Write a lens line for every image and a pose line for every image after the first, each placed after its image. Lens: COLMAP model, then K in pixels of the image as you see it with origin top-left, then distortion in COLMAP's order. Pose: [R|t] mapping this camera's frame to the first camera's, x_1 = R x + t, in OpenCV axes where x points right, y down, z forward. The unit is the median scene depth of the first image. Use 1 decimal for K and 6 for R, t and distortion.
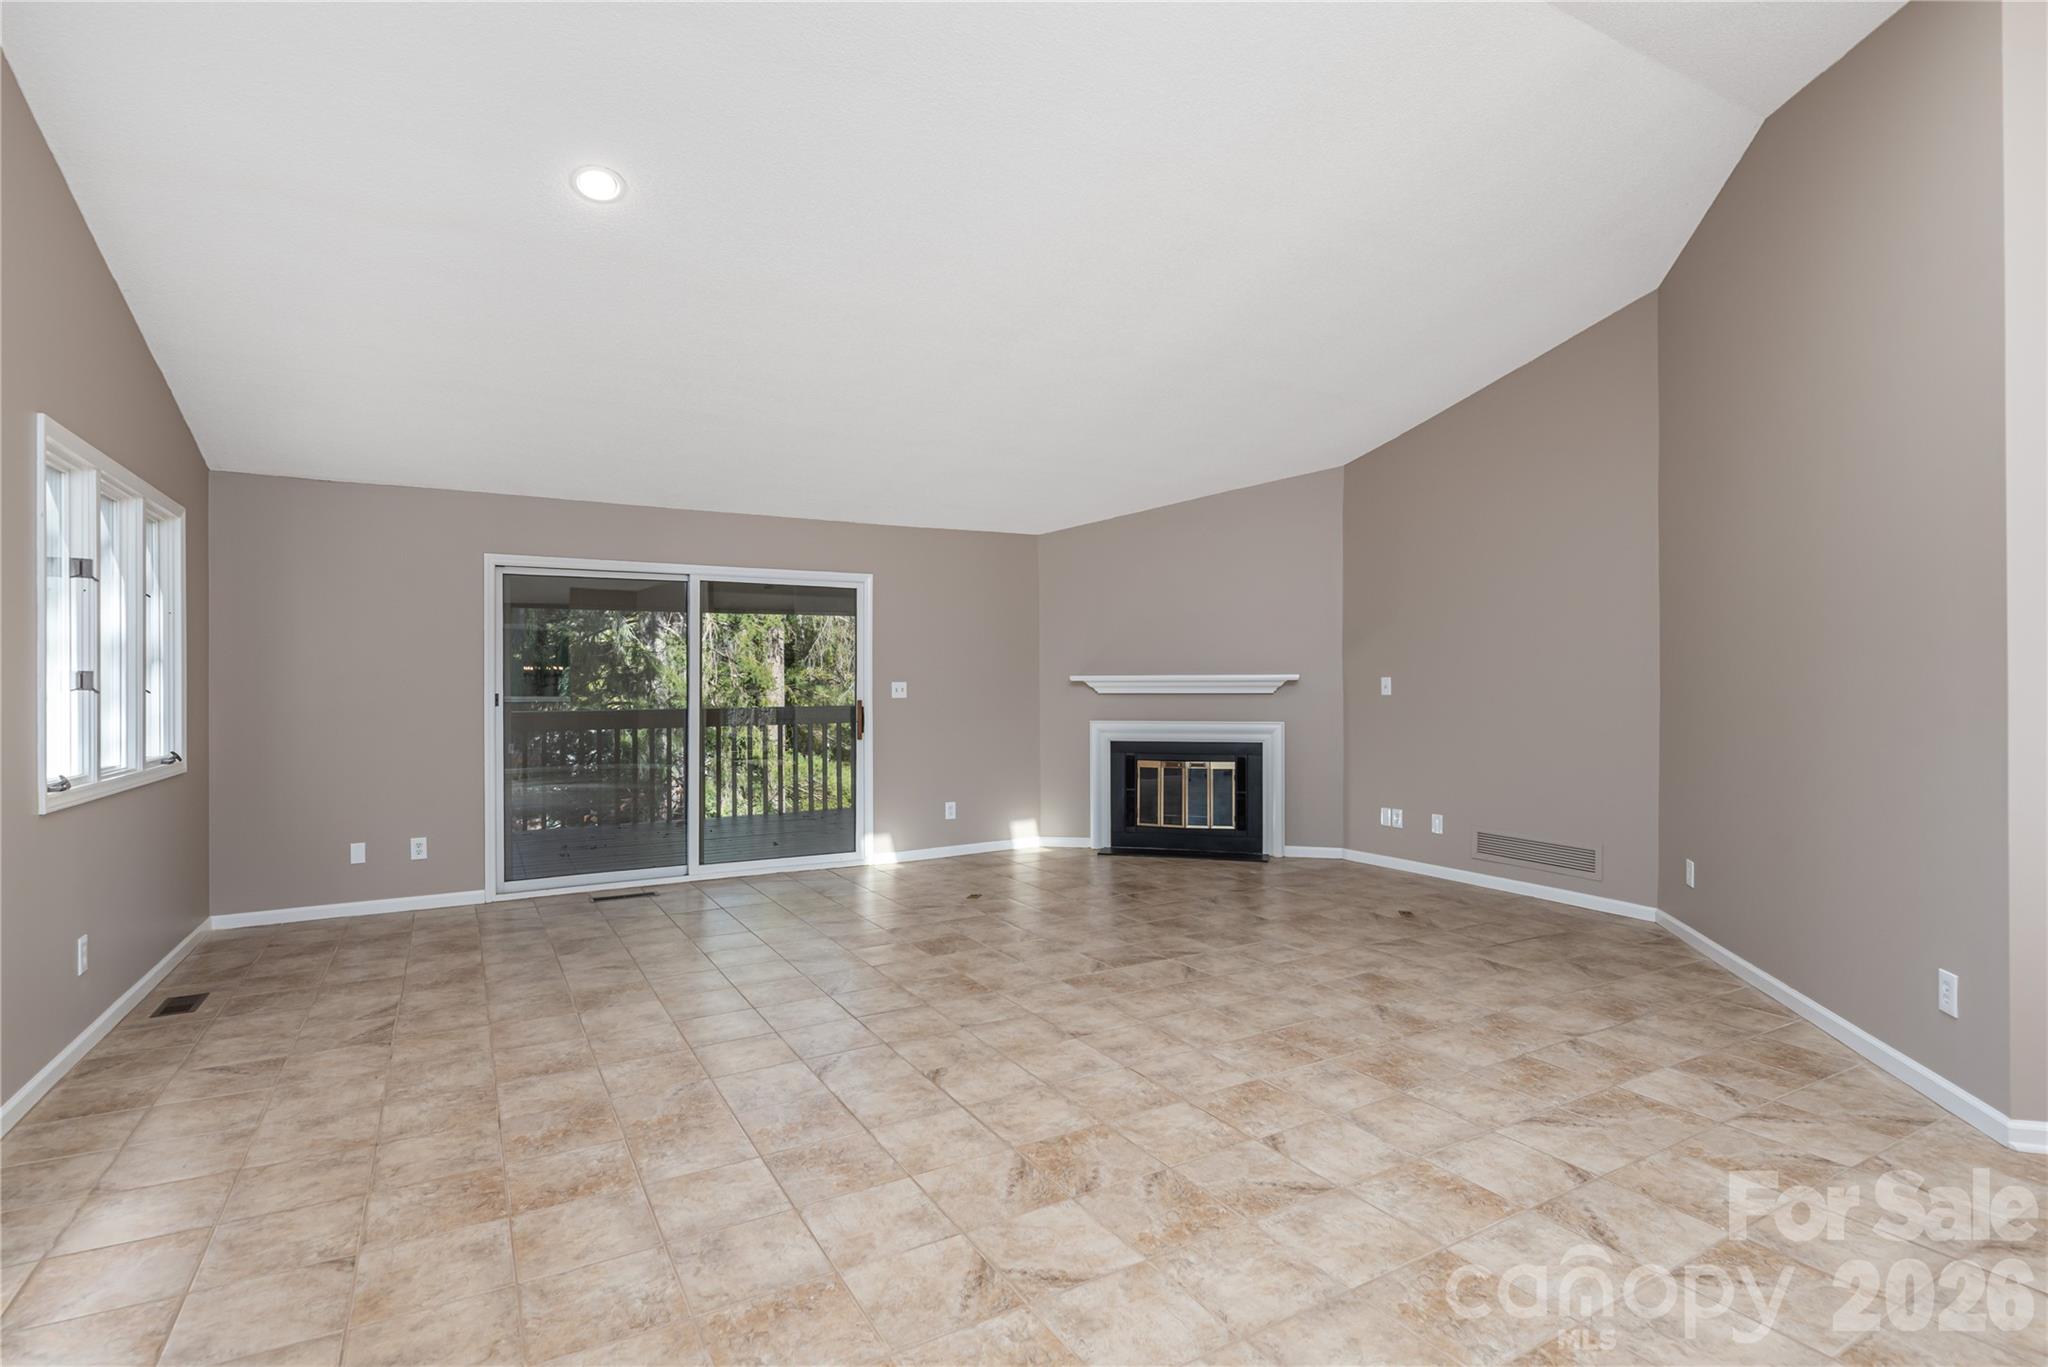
lens RADIAL K [[992.8, 0, 1015.5], [0, 992.8, 675.5], [0, 0, 1]] dist [-0.003502, 0.000239]
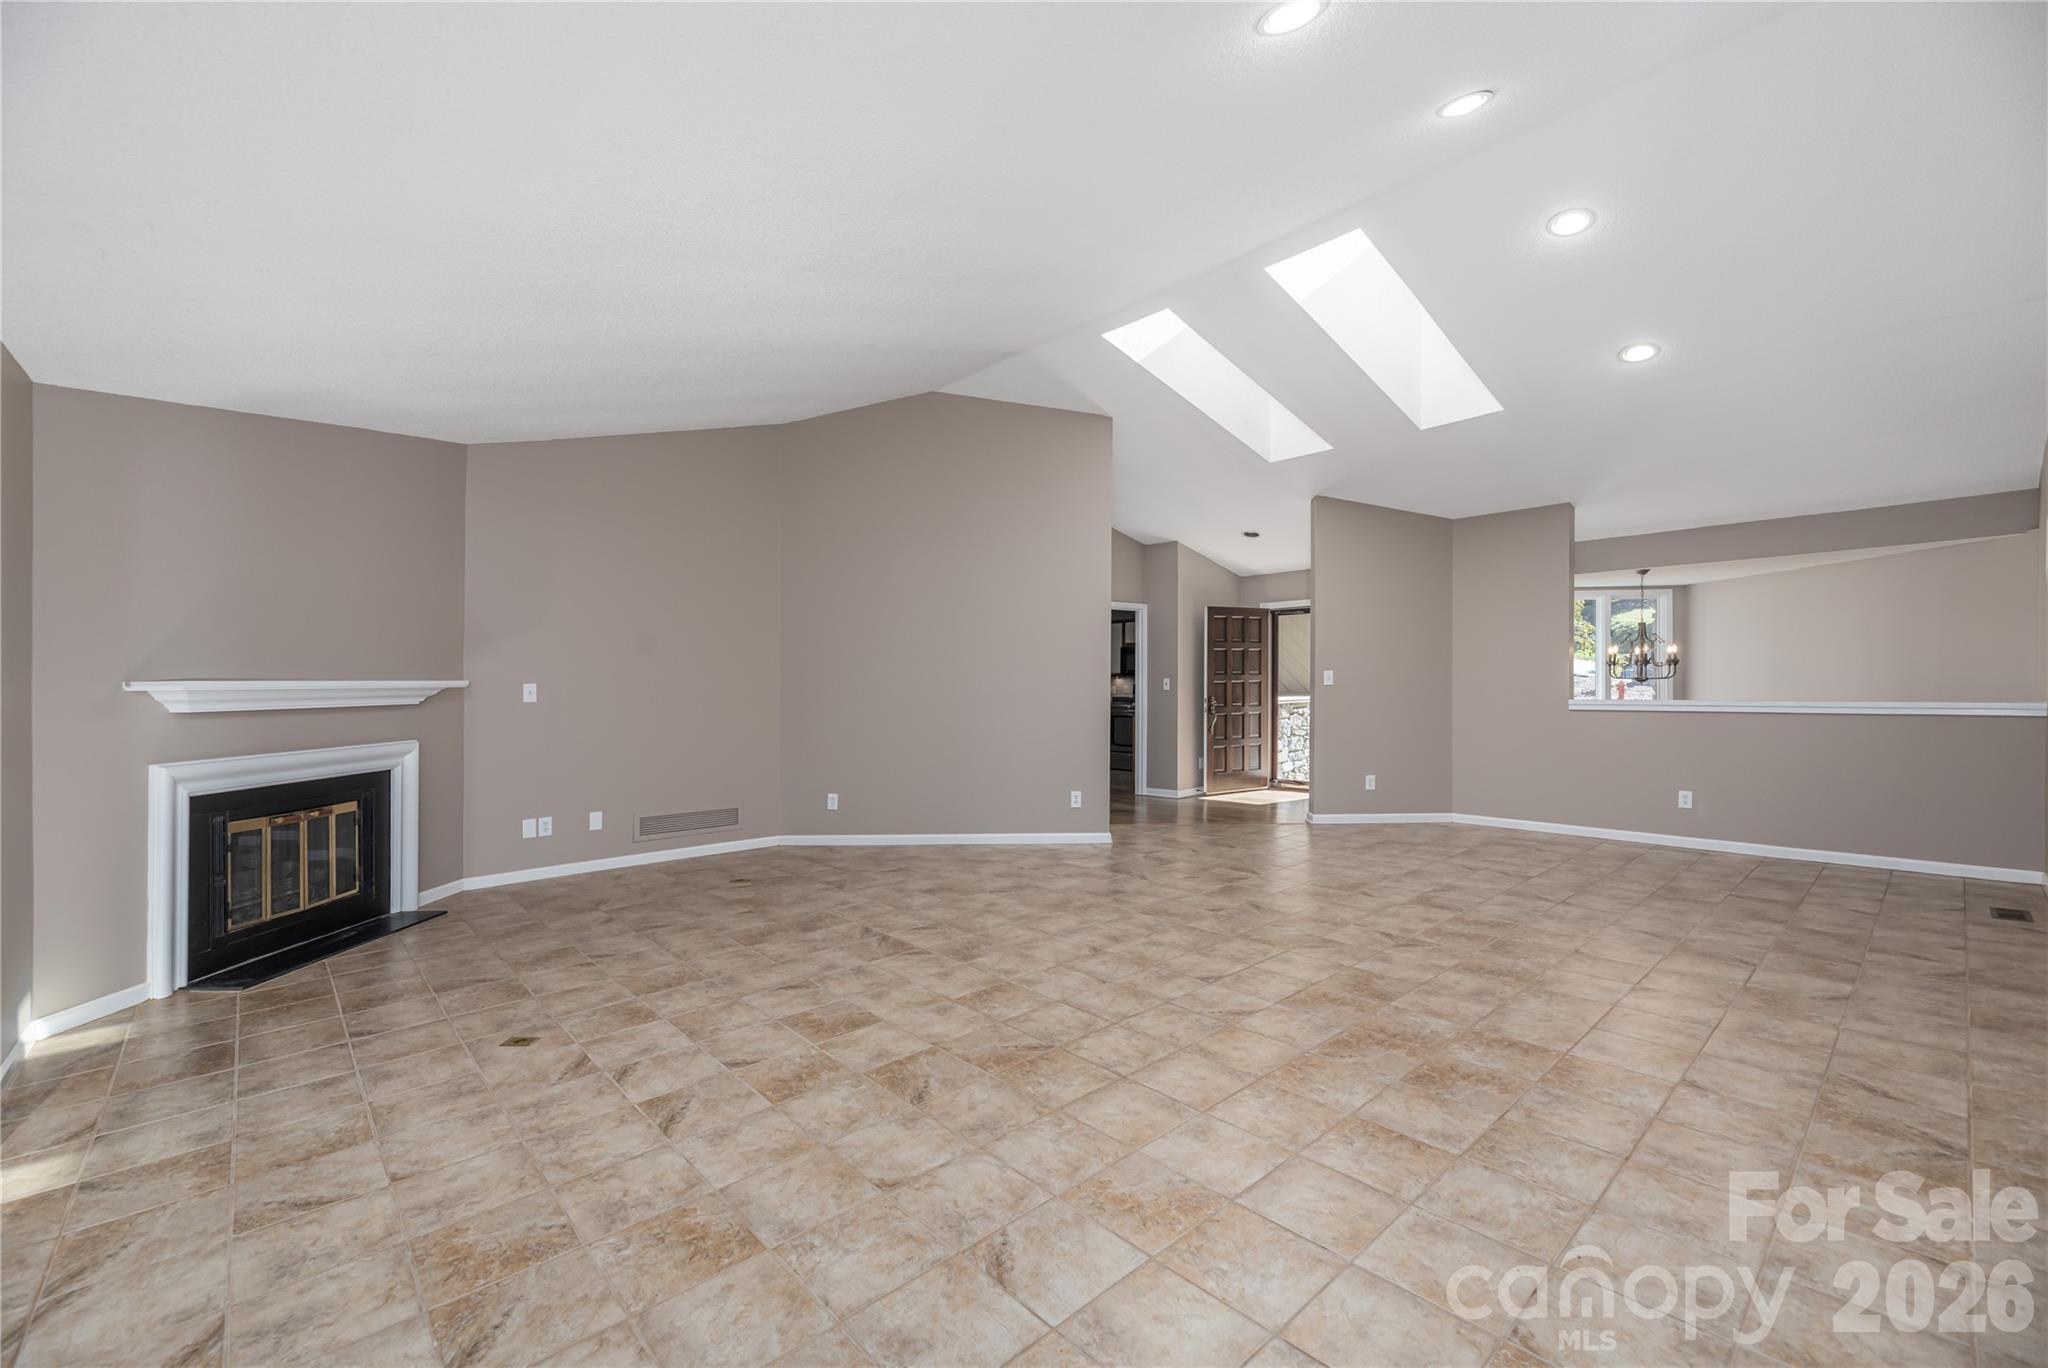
lens RADIAL K [[846.8, 0, 1018.8], [0, 846.8, 684.0], [0, 0, 1]] dist [-0.002423, -0.000384]
pose [[-0.214328, 0.003136, 0.976757, -0.994160], [0.008282, 0.999965, -0.001393, 0.011745], [-0.976727, 0.007791, -0.214346, 1.317857]]
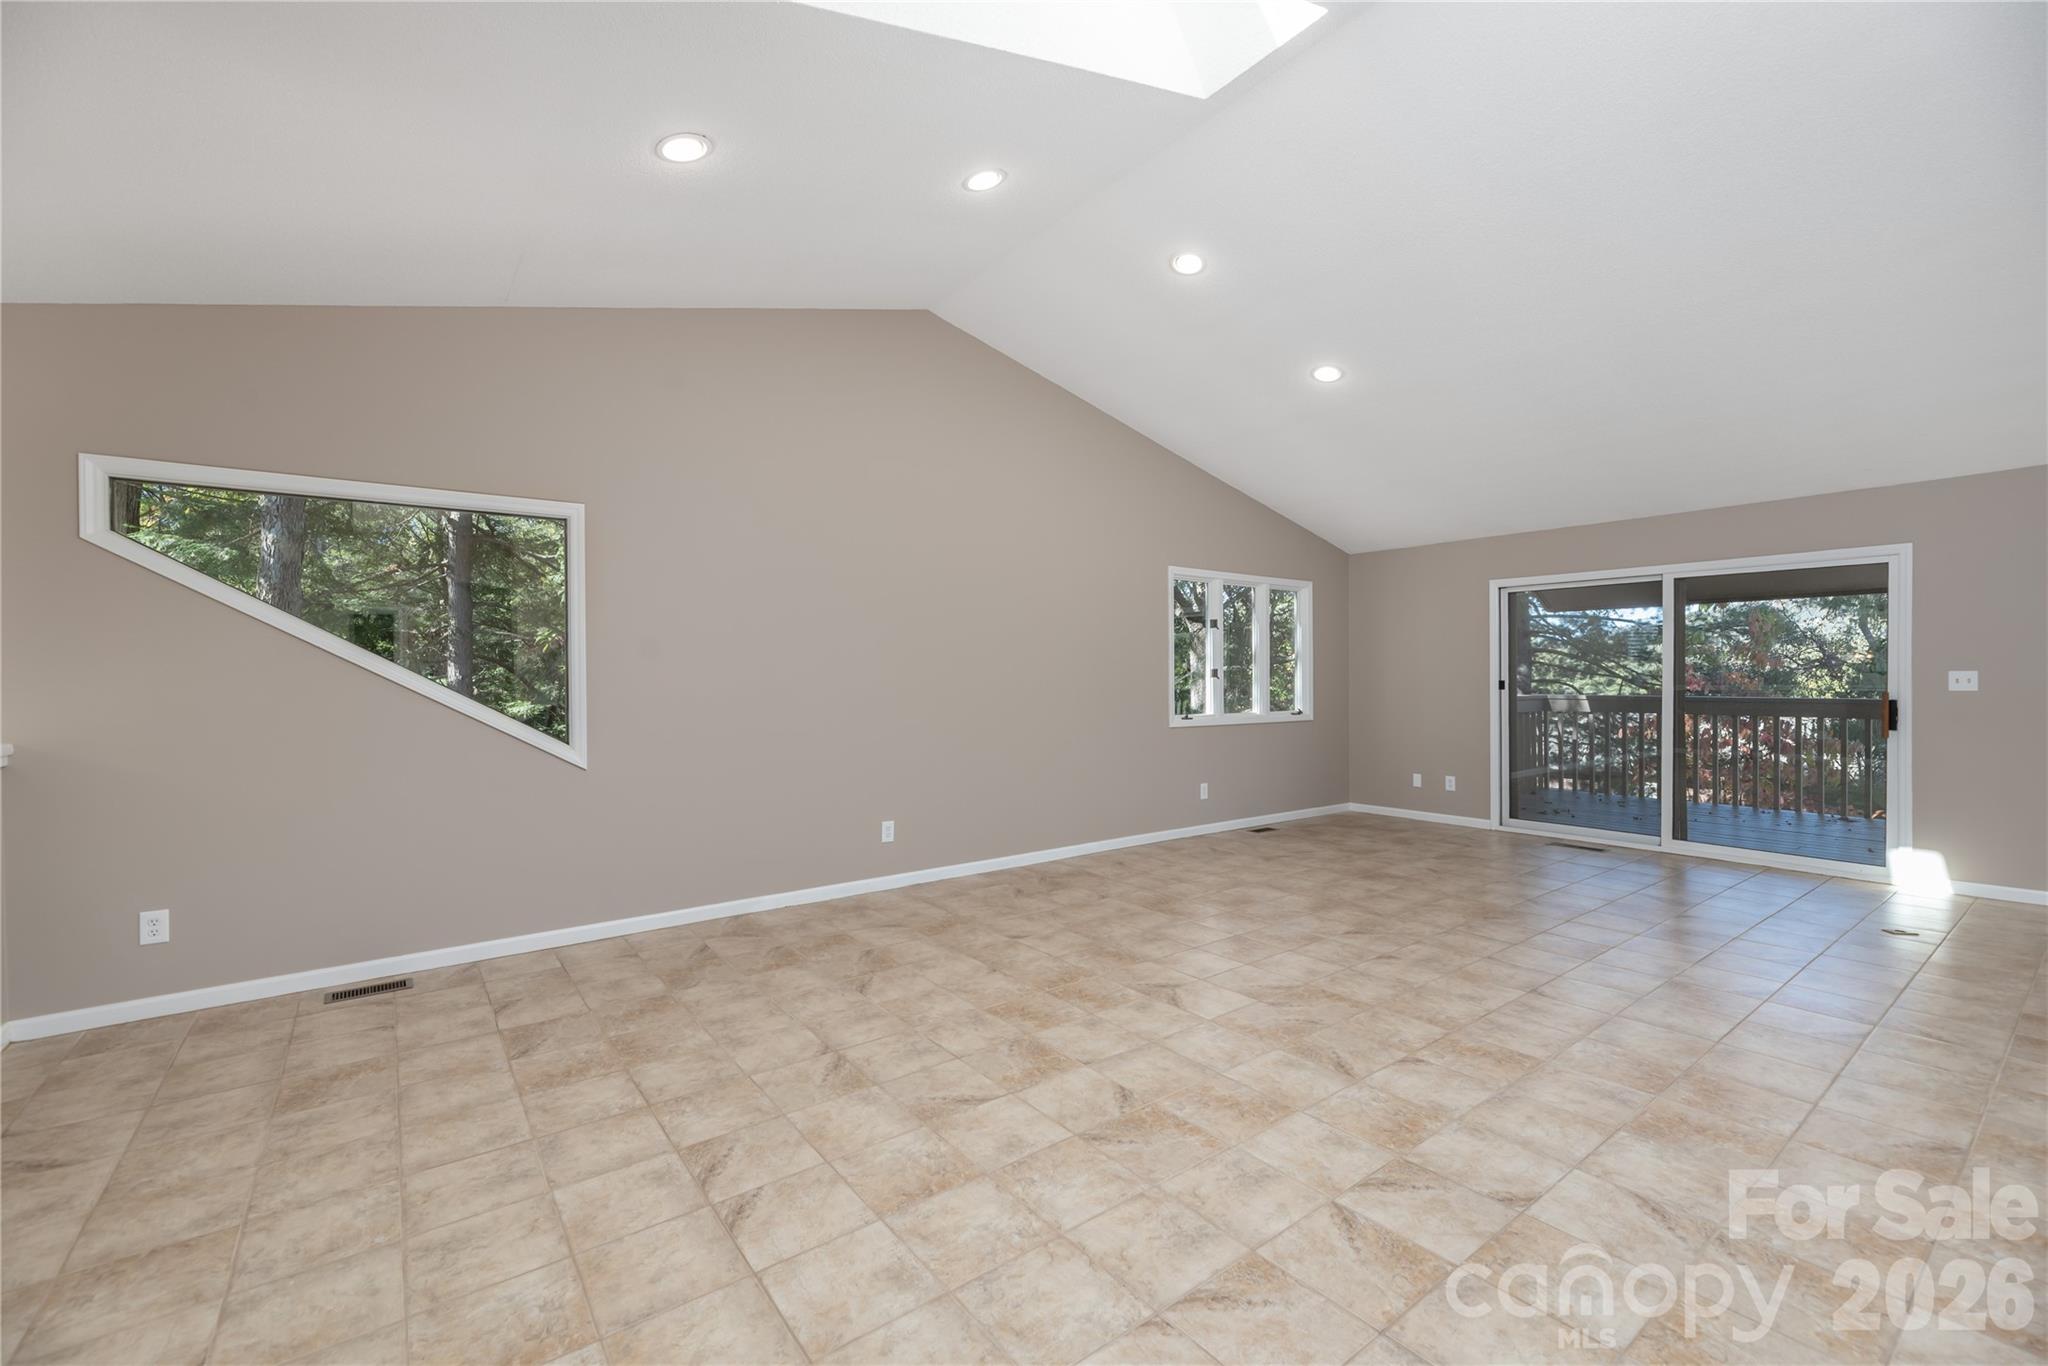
lens RADIAL K [[846.8, 0, 1018.0], [0, 846.8, 674.0], [0, 0, 1]] dist [-0.002423, -0.000384]
pose [[0.122035, 0.001791, -0.992524, 0.920212], [0.013267, 0.999906, 0.003436, -0.006442], [0.992437, -0.013587, 0.122000, 0.306860]]
